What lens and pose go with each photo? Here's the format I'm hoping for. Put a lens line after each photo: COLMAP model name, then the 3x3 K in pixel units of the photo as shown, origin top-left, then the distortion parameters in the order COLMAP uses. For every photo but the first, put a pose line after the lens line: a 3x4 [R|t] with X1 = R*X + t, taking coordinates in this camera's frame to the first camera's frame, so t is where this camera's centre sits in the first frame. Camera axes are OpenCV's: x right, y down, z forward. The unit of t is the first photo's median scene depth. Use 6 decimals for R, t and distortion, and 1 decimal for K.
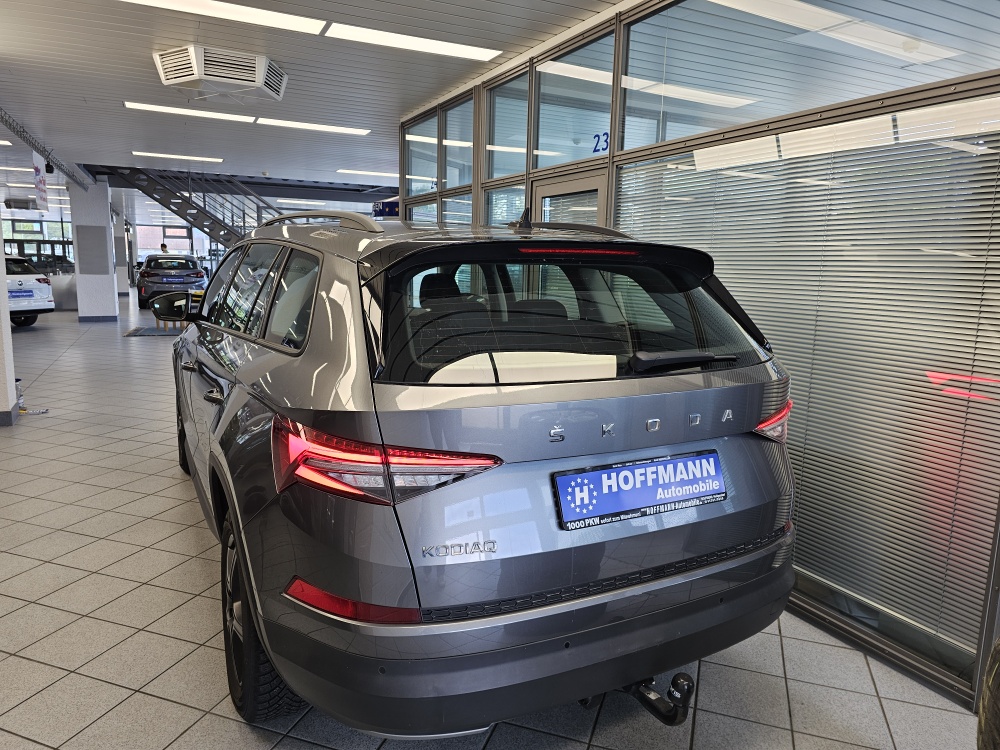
lens RADIAL K [[682.0, 0, 496.6], [0, 682.0, 371.3], [0, 0, 1]] dist [0.041730, -0.048343]
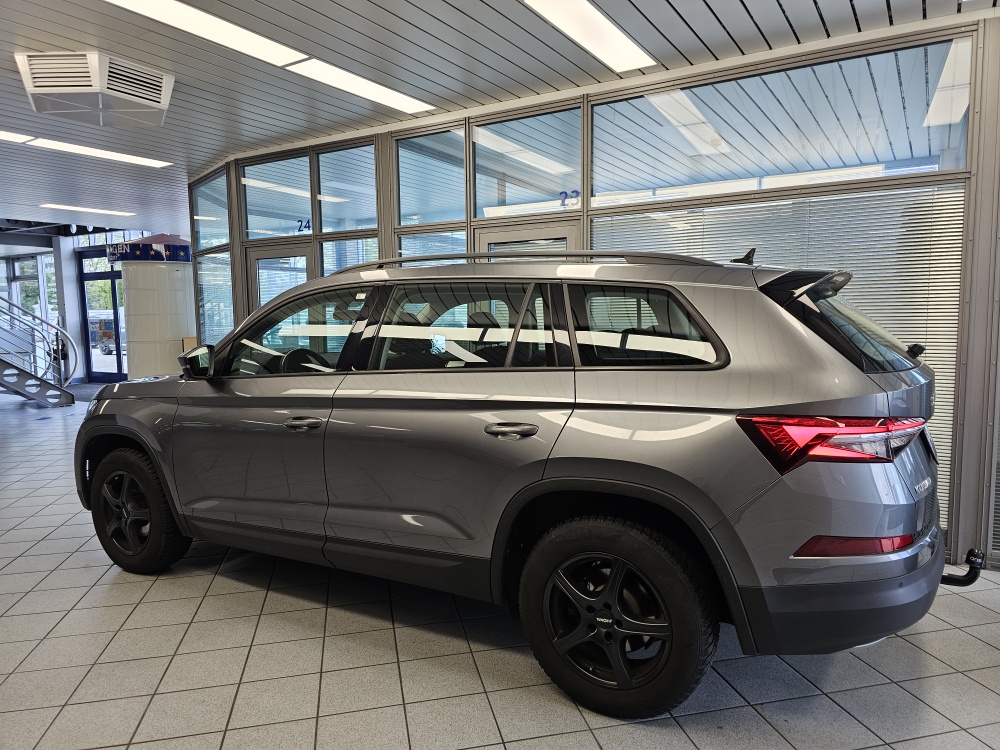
lens RADIAL K [[684.4, 0, 518.4], [0, 684.4, 382.0], [0, 0, 1]] dist [-0.000223, -0.005873]
pose [[0.834928, -0.087087, 0.543425, -0.439402], [0.117253, 0.992879, -0.021034, -0.005417], [-0.537724, 0.081280, 0.839194, 0.067231]]
